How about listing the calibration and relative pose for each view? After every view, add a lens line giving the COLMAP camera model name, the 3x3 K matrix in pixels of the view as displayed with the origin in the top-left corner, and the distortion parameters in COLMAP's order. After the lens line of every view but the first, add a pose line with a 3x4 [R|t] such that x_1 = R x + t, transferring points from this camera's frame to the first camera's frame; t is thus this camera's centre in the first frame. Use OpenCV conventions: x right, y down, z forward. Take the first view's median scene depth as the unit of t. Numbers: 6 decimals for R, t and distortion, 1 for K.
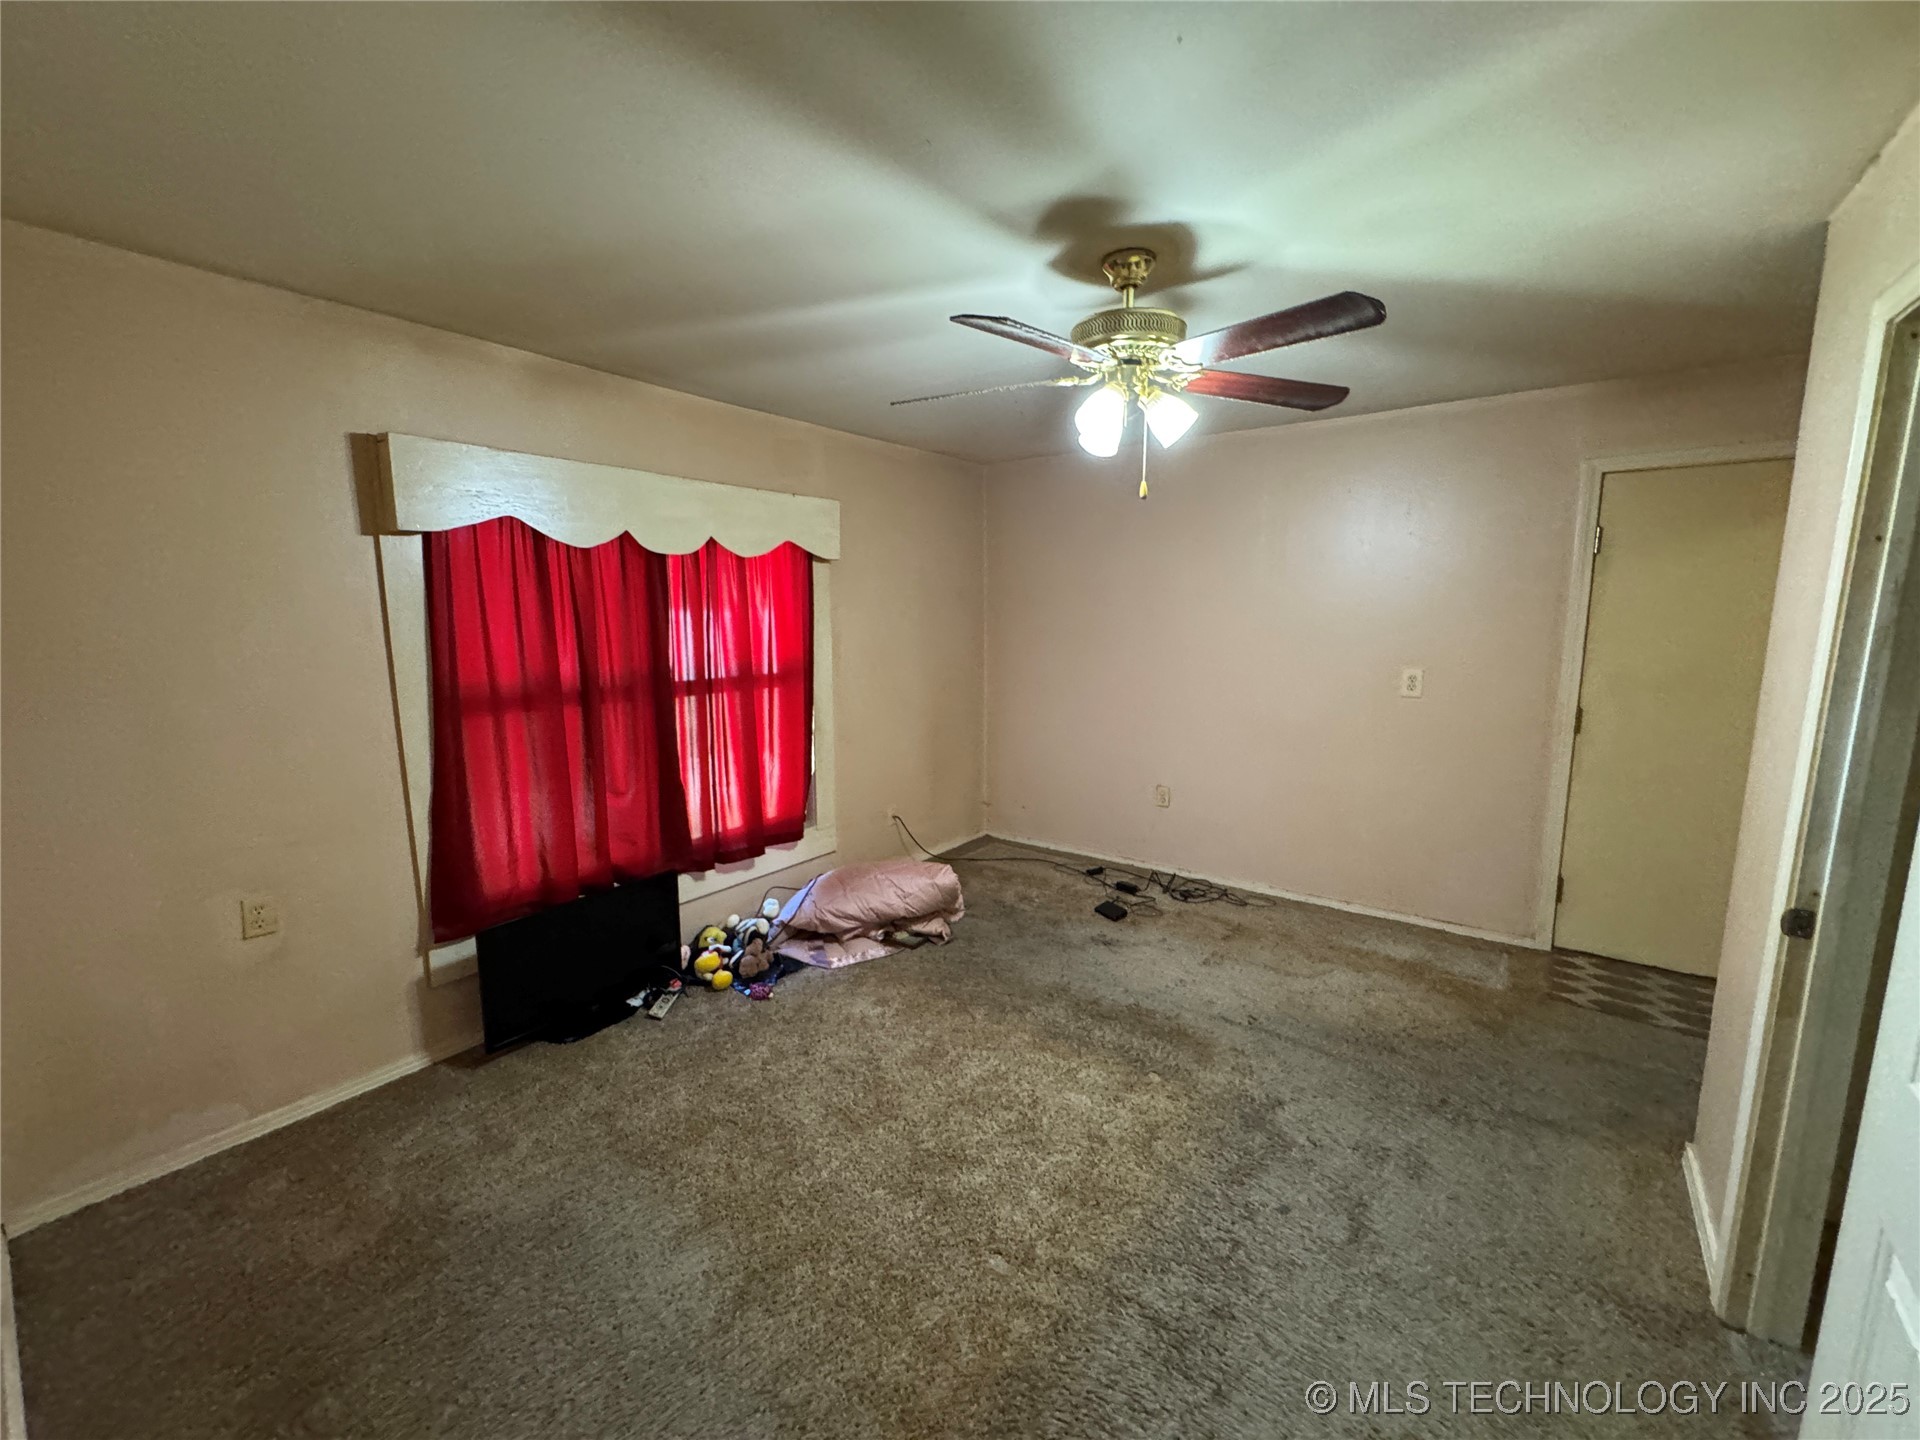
lens RADIAL K [[767.5, 0, 958.6], [0, 767.5, 720.2], [0, 0, 1]] dist [-0.002919, 0.000990]
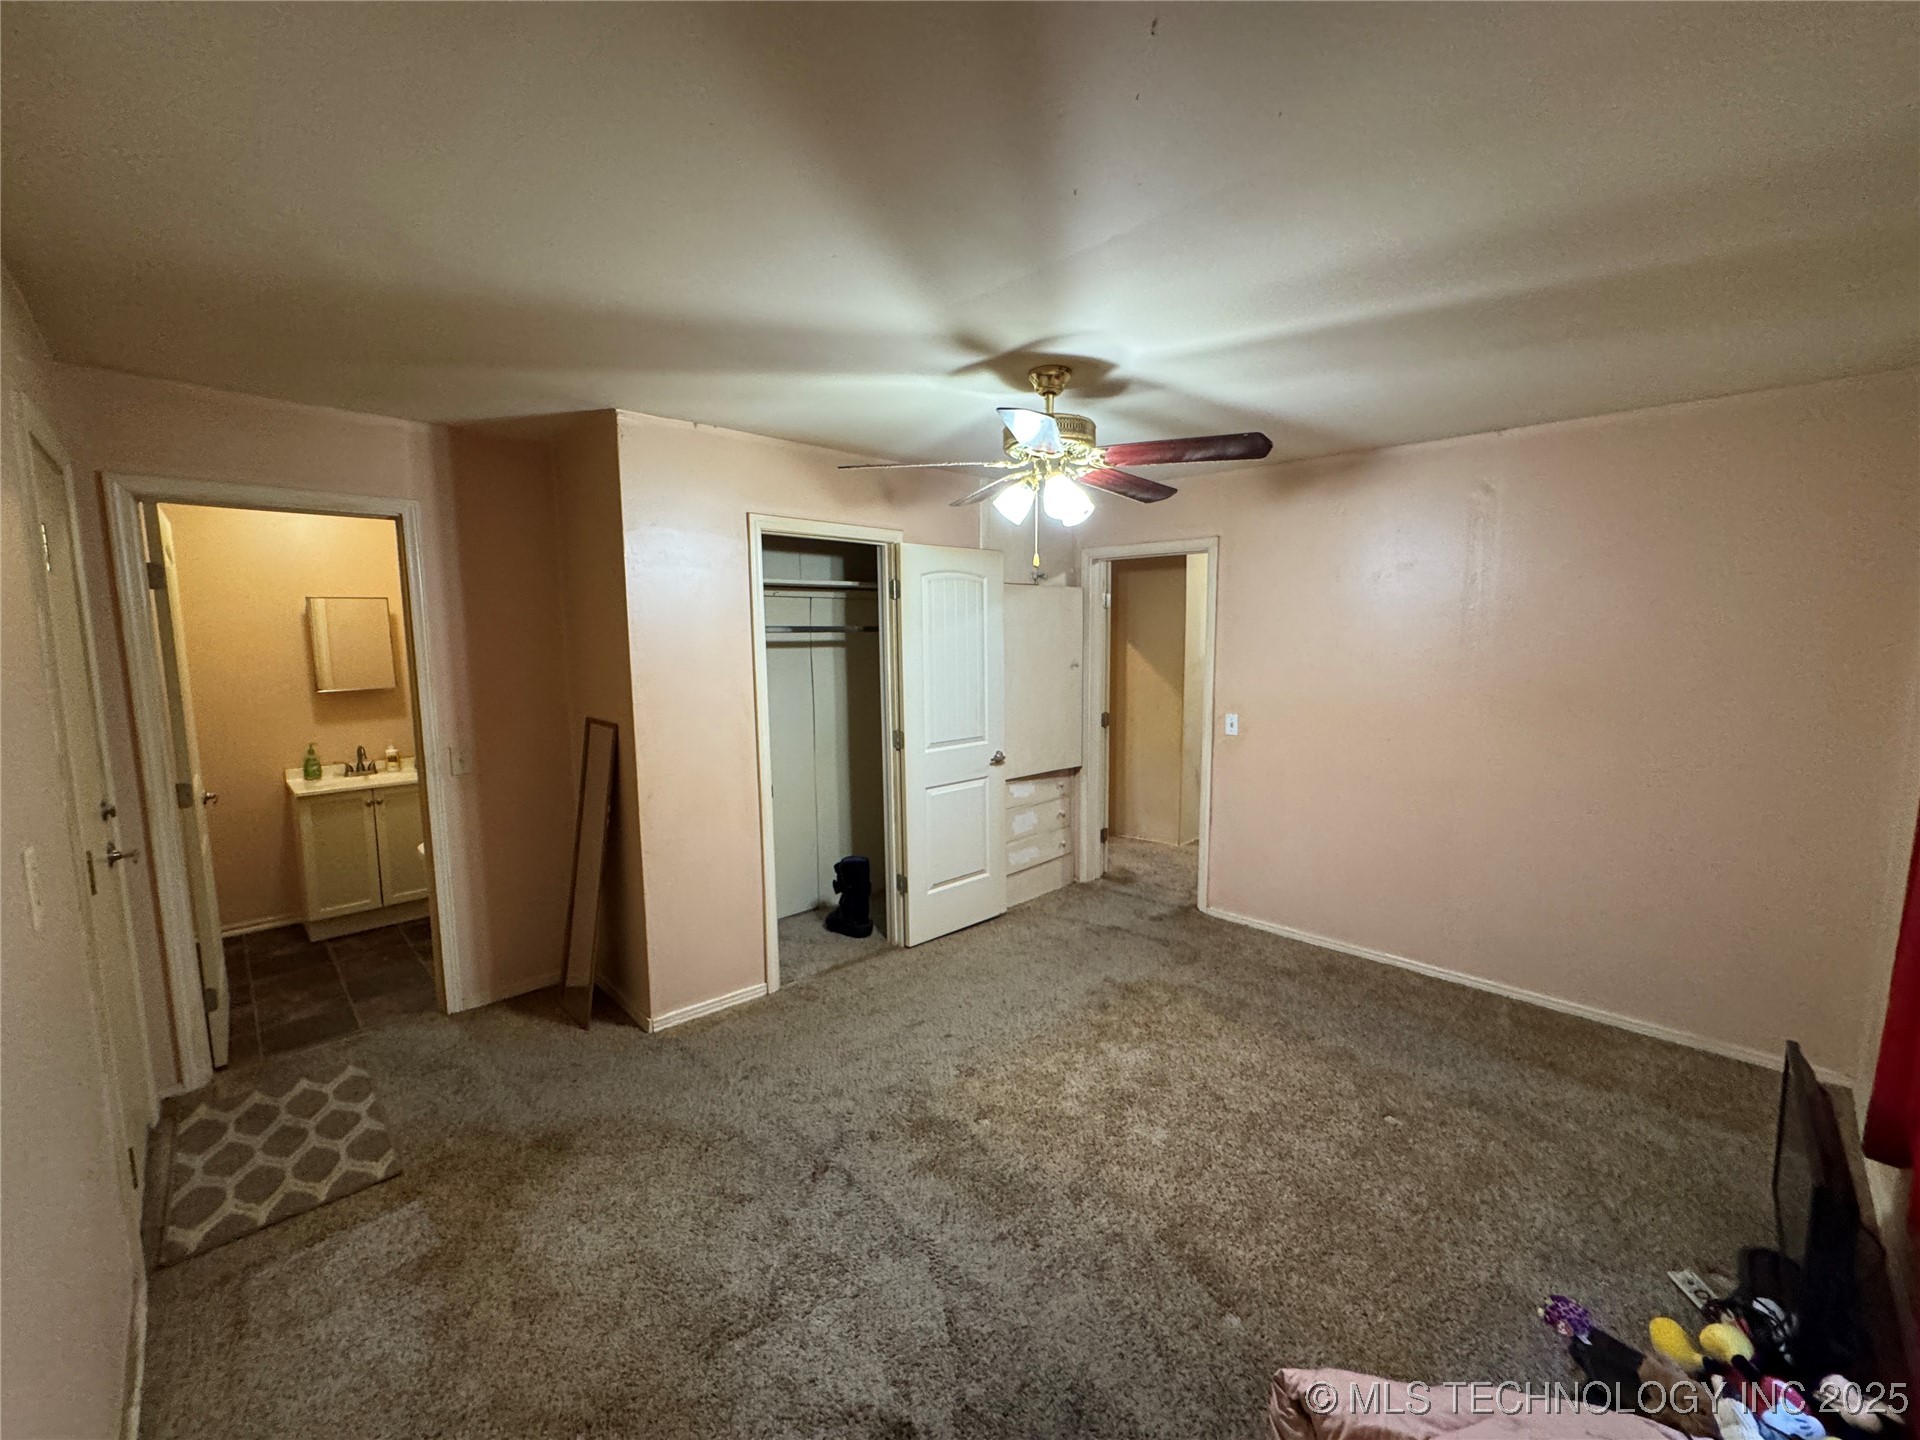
lens RADIAL K [[767.5, 0, 957.7], [0, 767.5, 721.1], [0, 0, 1]] dist [-0.002919, 0.000990]
pose [[-0.989619, -0.009423, 0.143407, 0.105983], [0.028275, 0.965581, 0.258560, -0.214852], [-0.140907, 0.259931, -0.955291, 1.312753]]
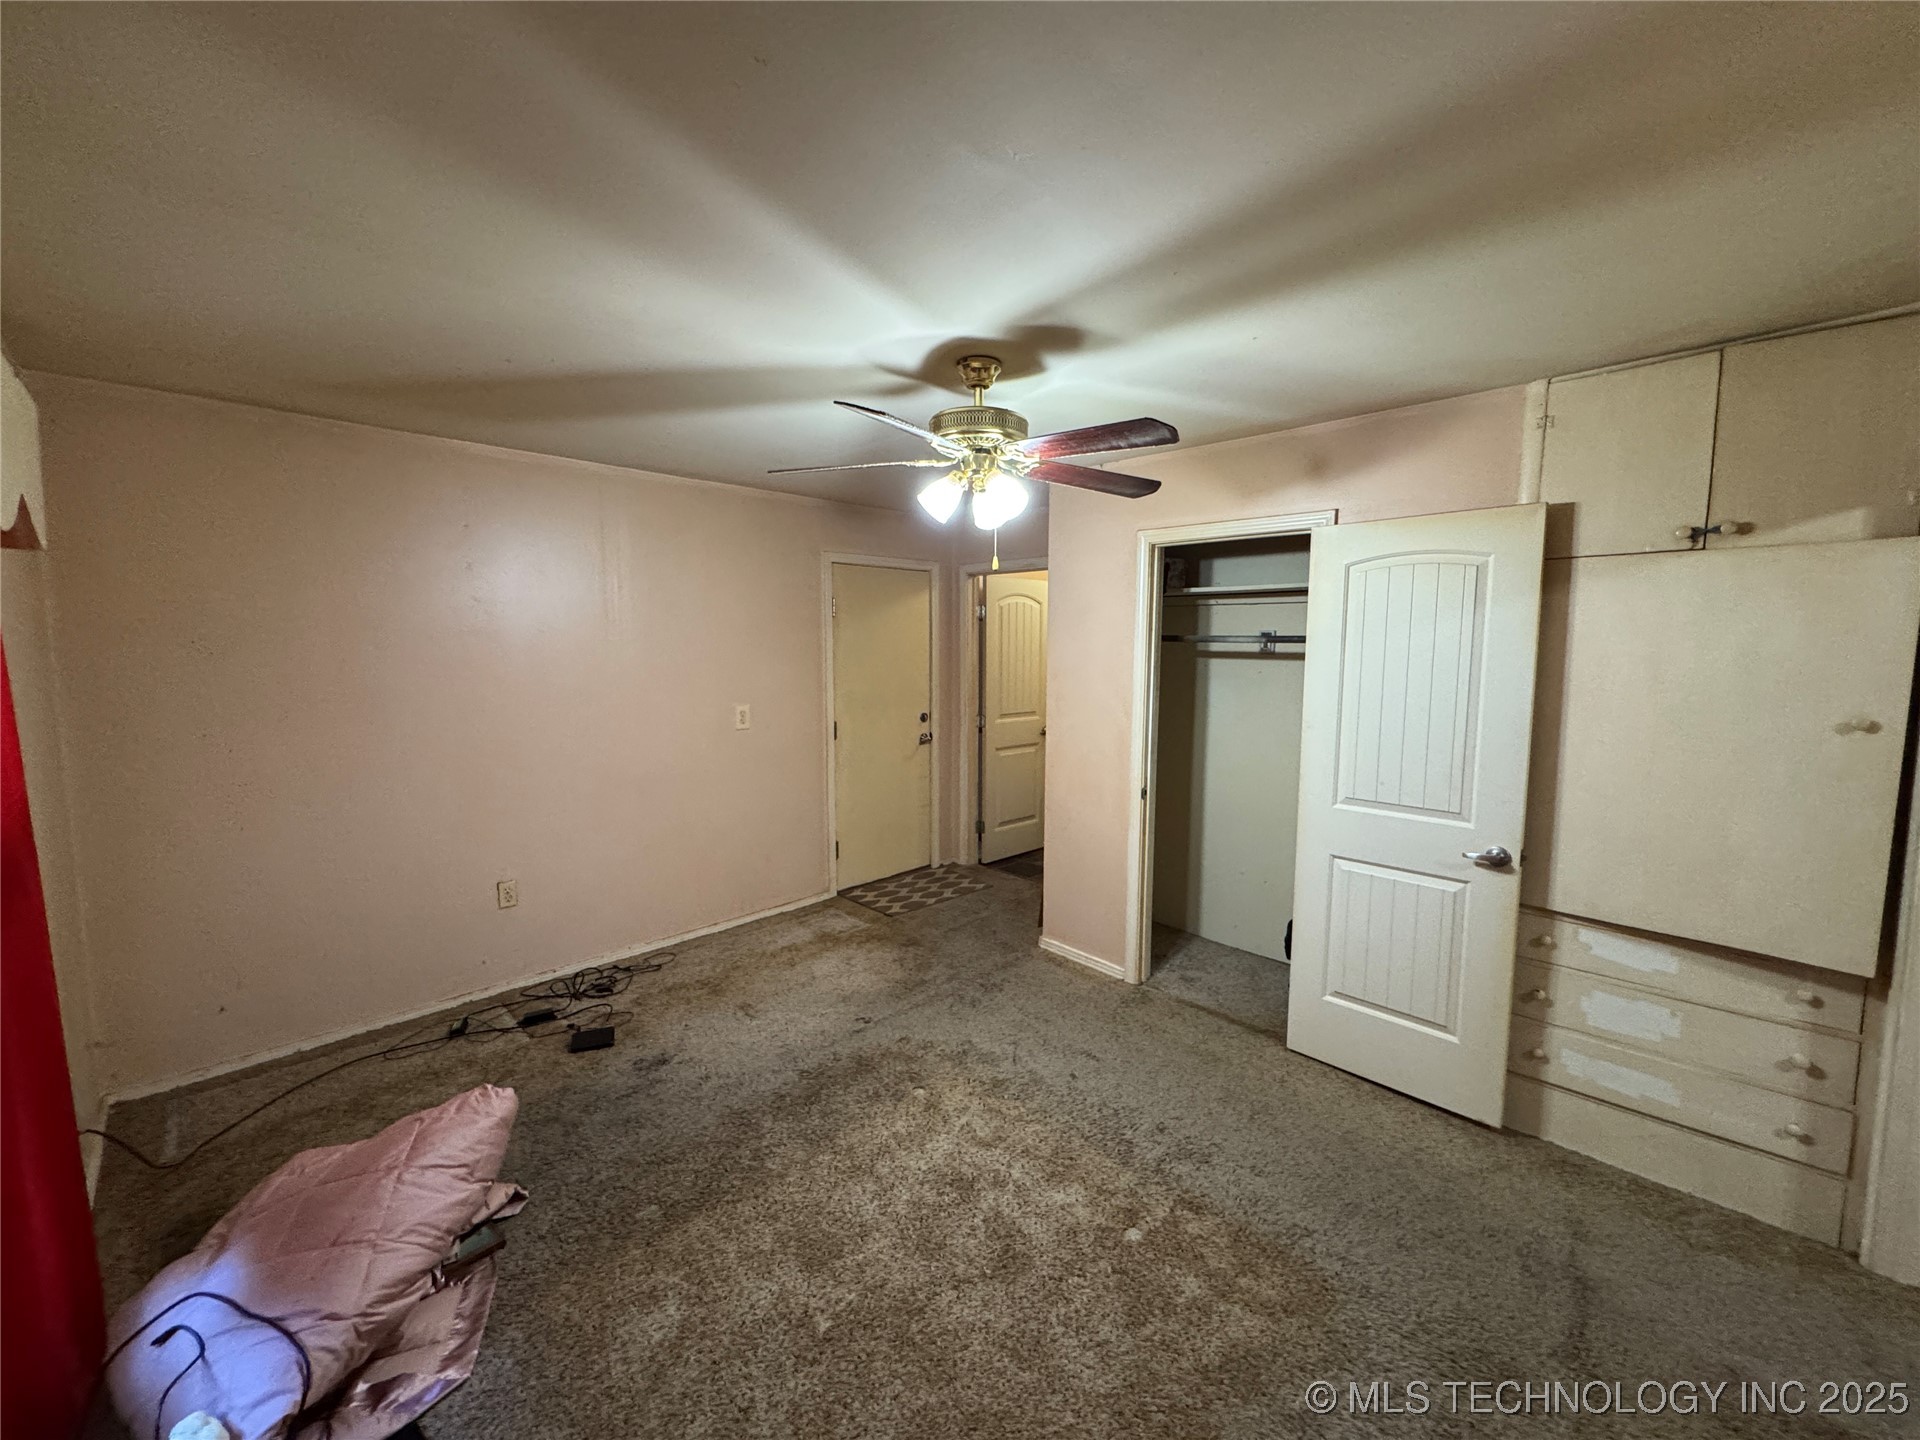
lens RADIAL K [[767.5, 0, 964.3], [0, 767.5, 723.0], [0, 0, 1]] dist [-0.002919, 0.000990]
pose [[0.127327, -0.099782, 0.986829, -0.544569], [0.138043, 0.987027, 0.081991, -0.092662], [-0.982208, 0.125786, 0.139449, 0.520010]]
